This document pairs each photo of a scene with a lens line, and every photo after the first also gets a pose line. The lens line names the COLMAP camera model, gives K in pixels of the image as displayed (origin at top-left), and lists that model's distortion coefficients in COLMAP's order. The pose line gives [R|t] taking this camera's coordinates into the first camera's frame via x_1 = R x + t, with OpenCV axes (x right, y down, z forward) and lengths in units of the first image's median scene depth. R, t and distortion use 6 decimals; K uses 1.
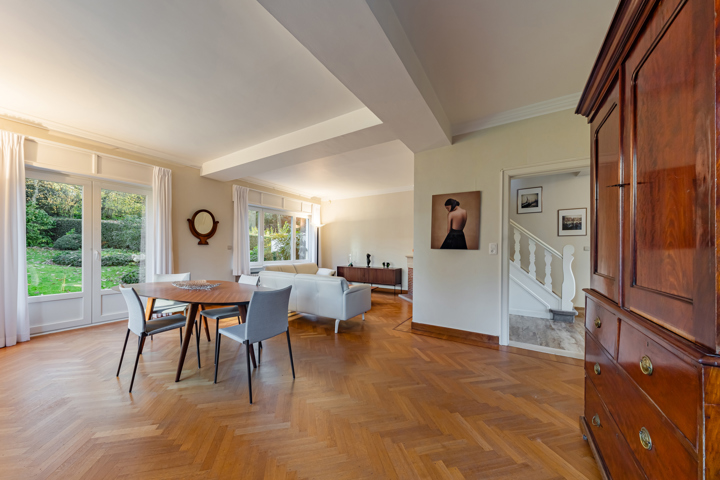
lens RADIAL K [[250.2, 0, 360.3], [0, 250.2, 252.1], [0, 0, 1]] dist [0.000462, -0.000692]
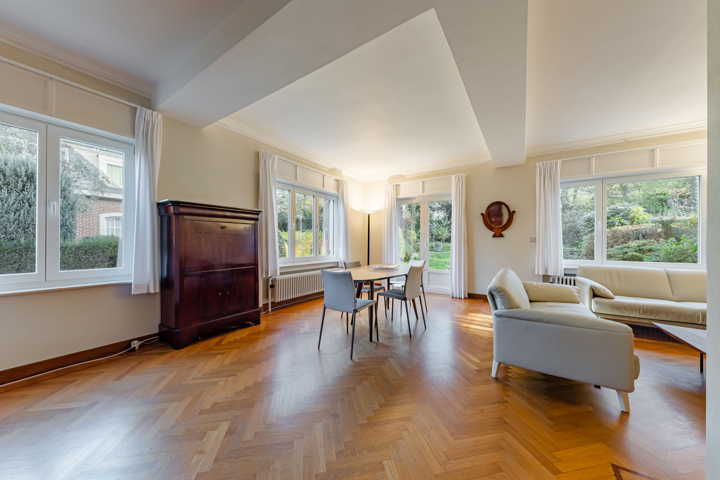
lens RADIAL K [[250.2, 0, 354.4], [0, 250.2, 242.4], [0, 0, 1]] dist [0.000462, -0.000692]
pose [[-0.058331, -0.008754, -0.998259, 0.277188], [-0.012795, 0.999886, -0.008021, 0.004137], [0.998215, 0.012305, -0.058437, 0.363027]]
